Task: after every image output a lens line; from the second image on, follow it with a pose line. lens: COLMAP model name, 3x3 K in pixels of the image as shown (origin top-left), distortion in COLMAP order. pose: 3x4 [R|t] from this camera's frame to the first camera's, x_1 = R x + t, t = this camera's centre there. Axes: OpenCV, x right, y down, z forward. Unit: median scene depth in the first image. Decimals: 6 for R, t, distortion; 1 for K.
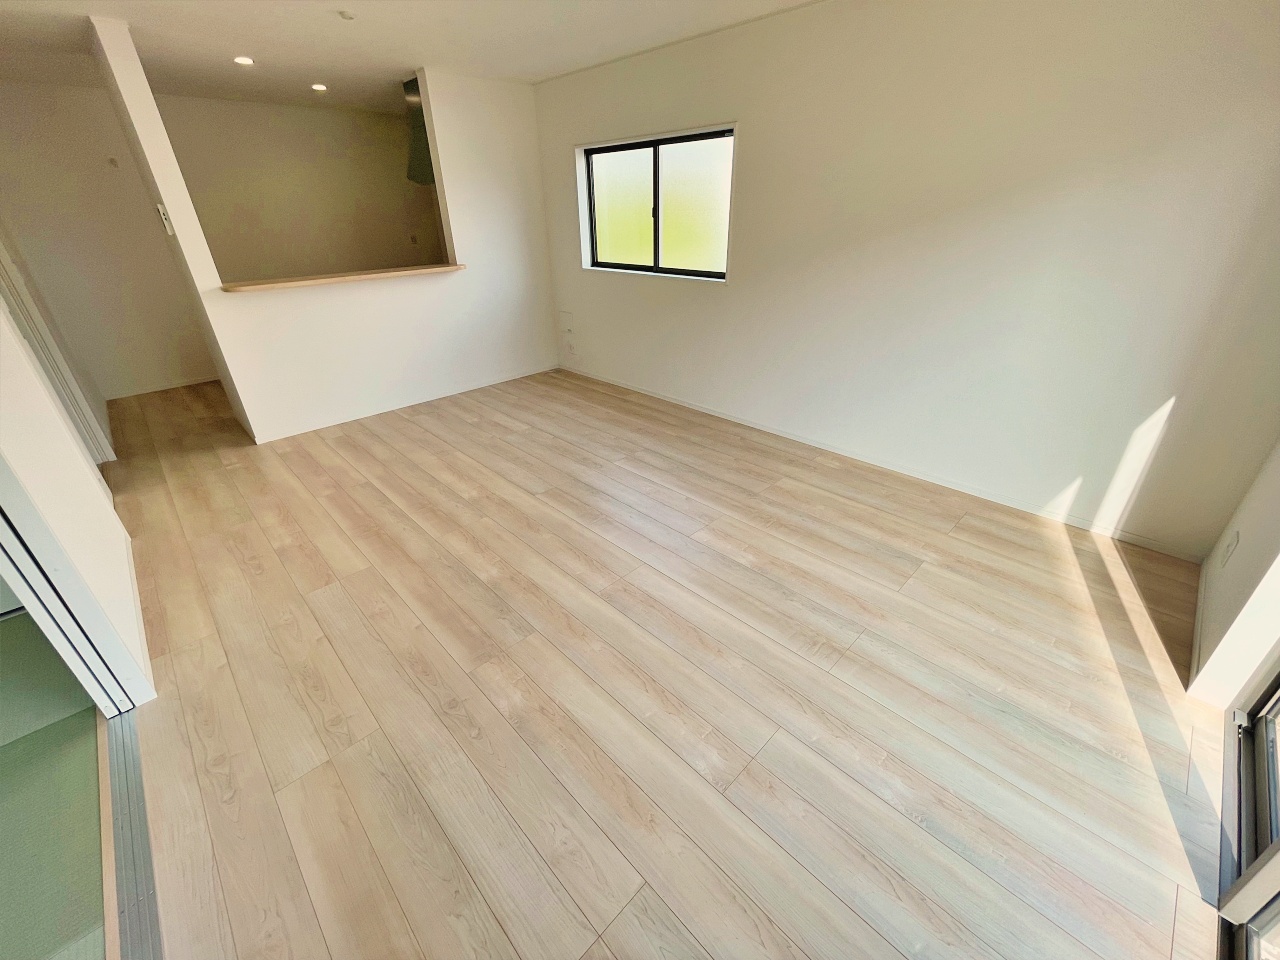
lens RADIAL K [[516.0, 0, 644.5], [0, 516.0, 467.9], [0, 0, 1]] dist [-0.006917, 0.000761]
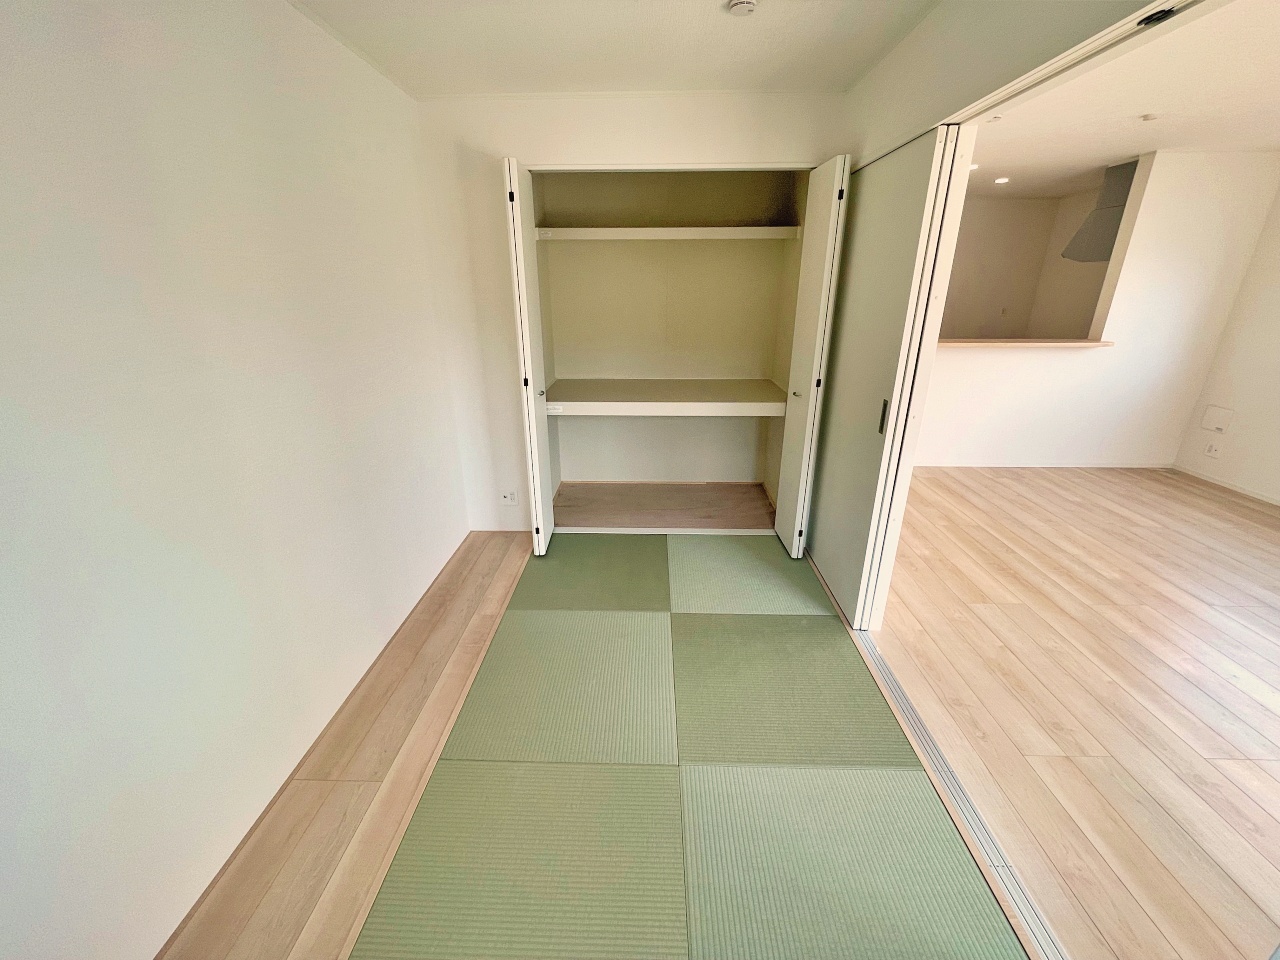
lens RADIAL K [[516.0, 0, 640.6], [0, 516.0, 476.8], [0, 0, 1]] dist [-0.006917, 0.000761]
pose [[0.697518, 0.268667, -0.664294, -0.289387], [-0.333200, 0.942338, 0.031254, 0.112601], [0.634386, 0.199543, 0.746818, -0.236072]]
